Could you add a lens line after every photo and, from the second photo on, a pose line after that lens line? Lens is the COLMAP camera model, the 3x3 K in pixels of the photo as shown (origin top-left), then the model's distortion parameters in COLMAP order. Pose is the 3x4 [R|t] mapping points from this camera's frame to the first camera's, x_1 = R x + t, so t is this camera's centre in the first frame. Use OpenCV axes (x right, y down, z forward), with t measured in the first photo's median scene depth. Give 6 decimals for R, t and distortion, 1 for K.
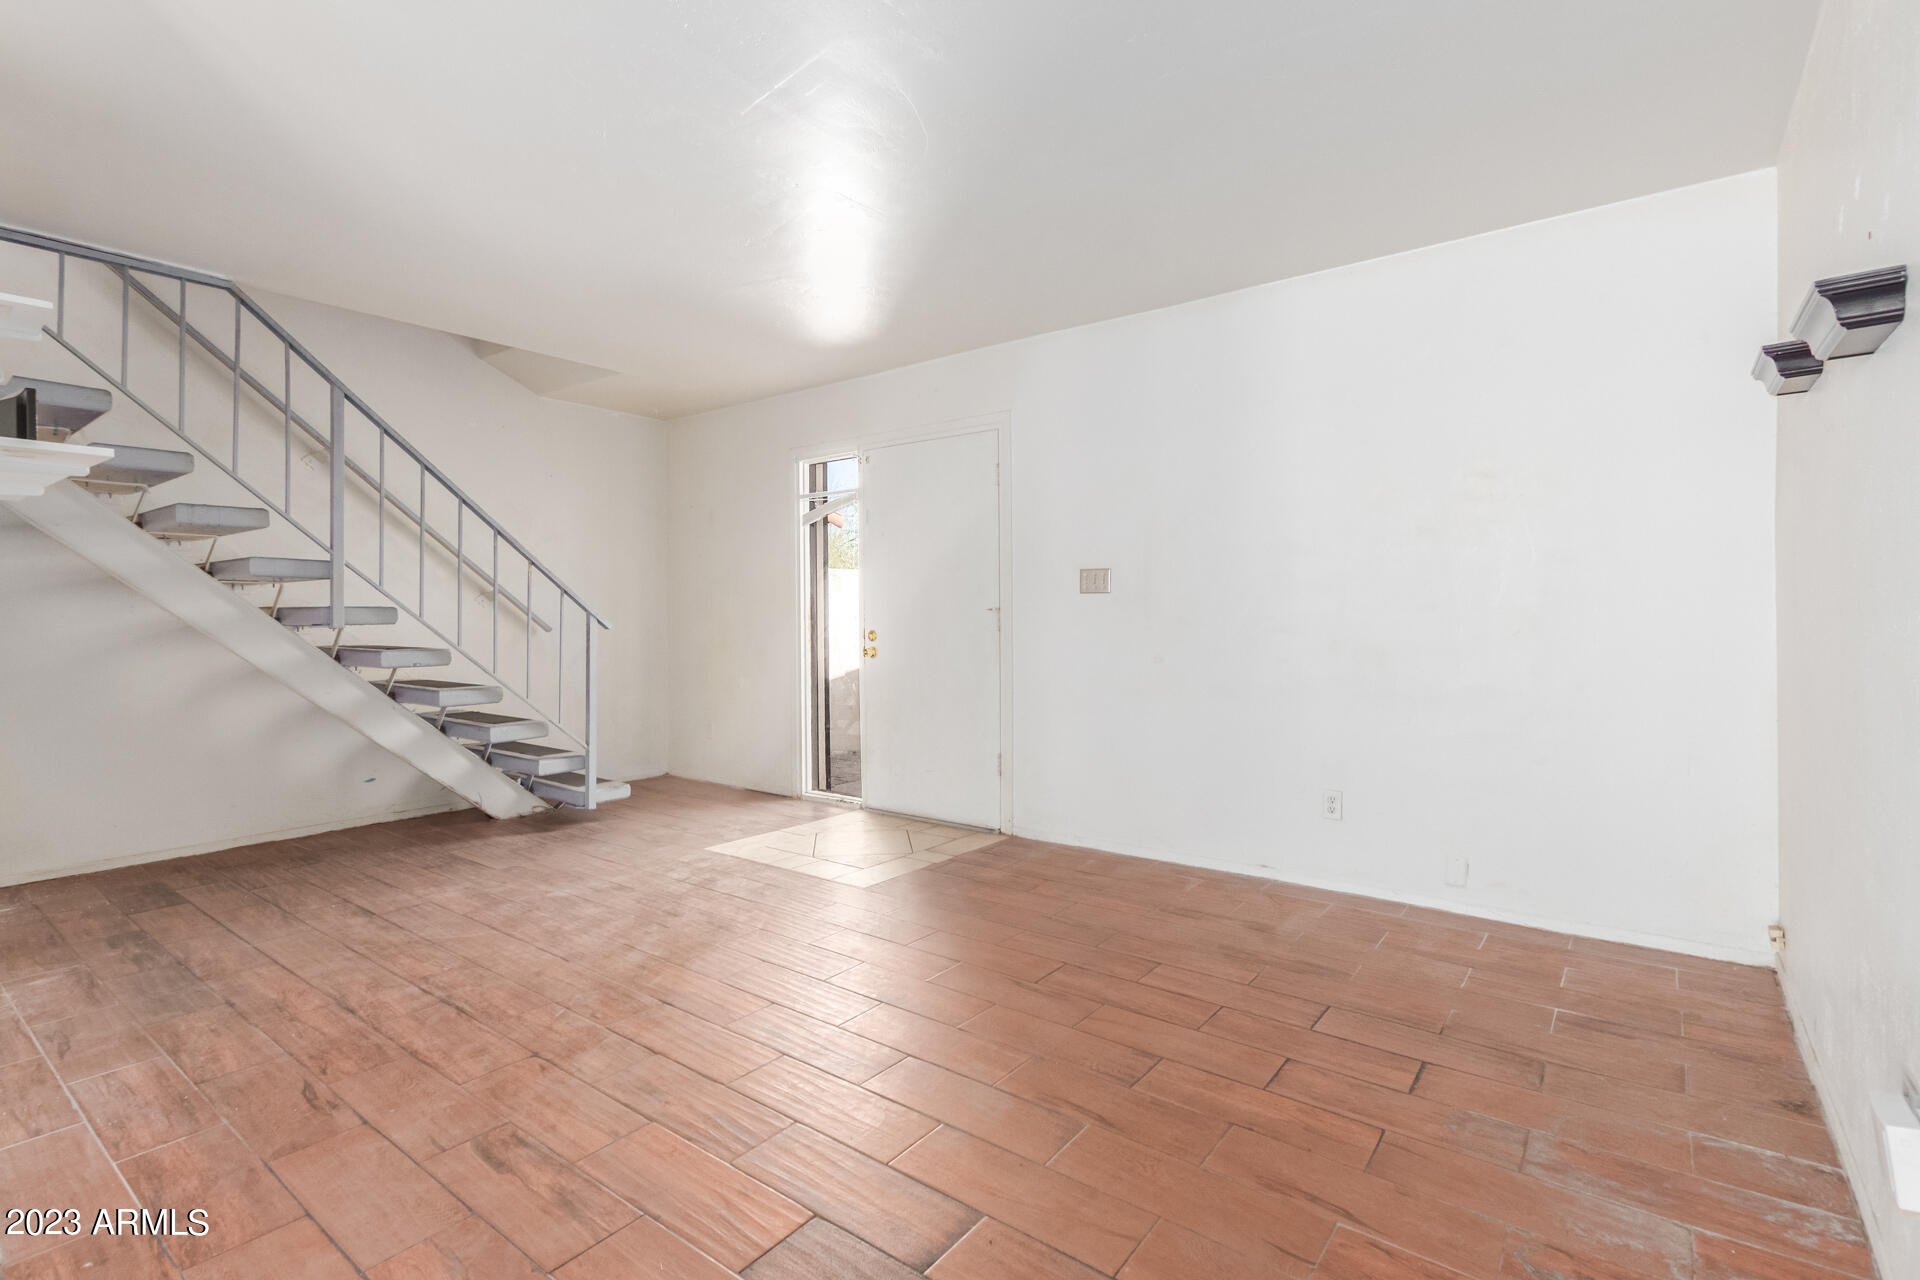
lens RADIAL K [[898.0, 0, 966.8], [0, 898.0, 616.2], [0, 0, 1]] dist [0.000911, -0.009171]
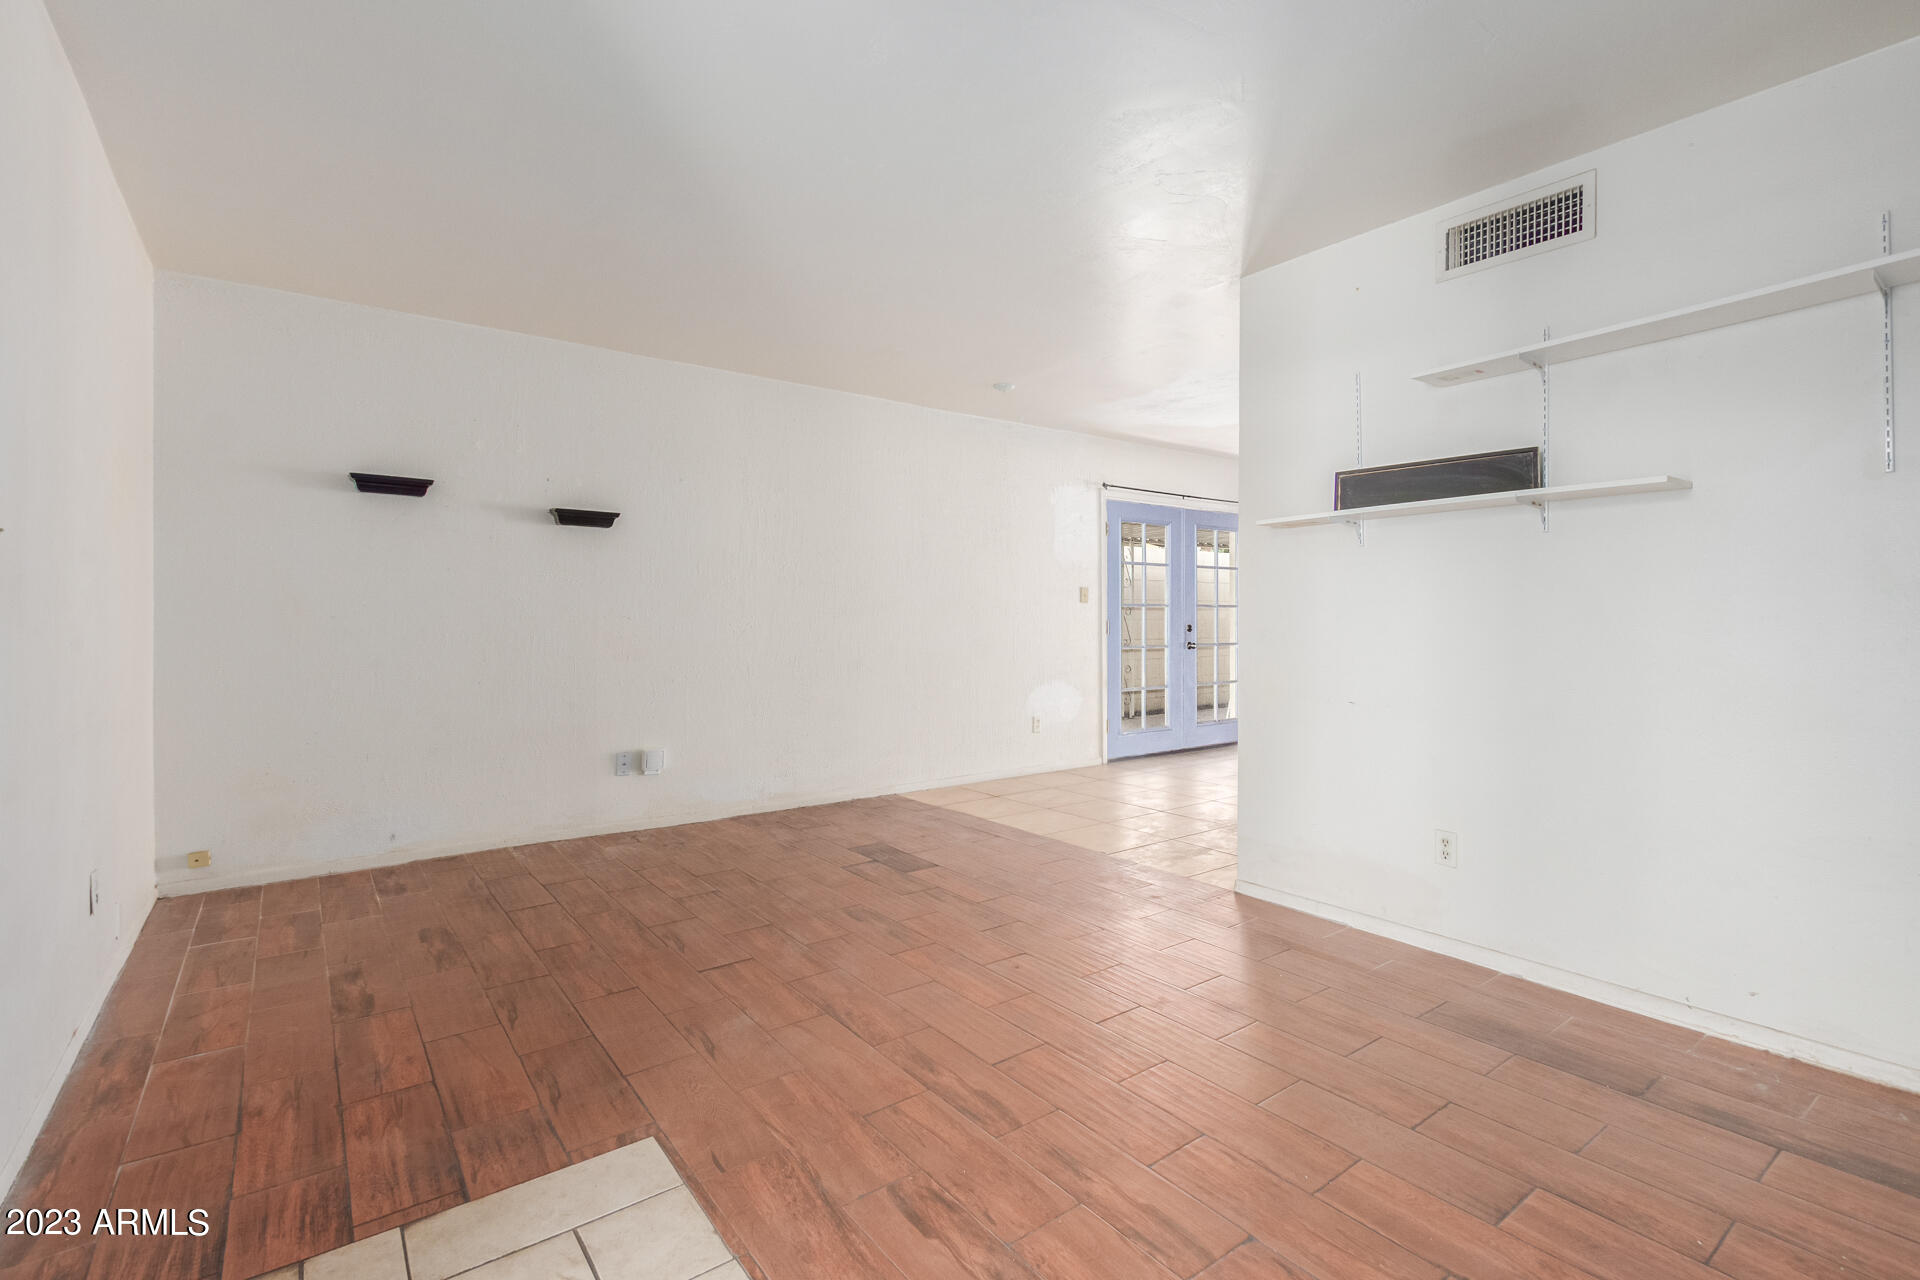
lens RADIAL K [[898.0, 0, 966.8], [0, 898.0, 616.2], [0, 0, 1]] dist [0.000911, -0.009171]
pose [[-0.963212, 0.009245, 0.268585, -0.542647], [0.009556, 0.999954, -0.000148, -0.003634], [-0.268574, 0.002424, -0.963256, 1.813697]]
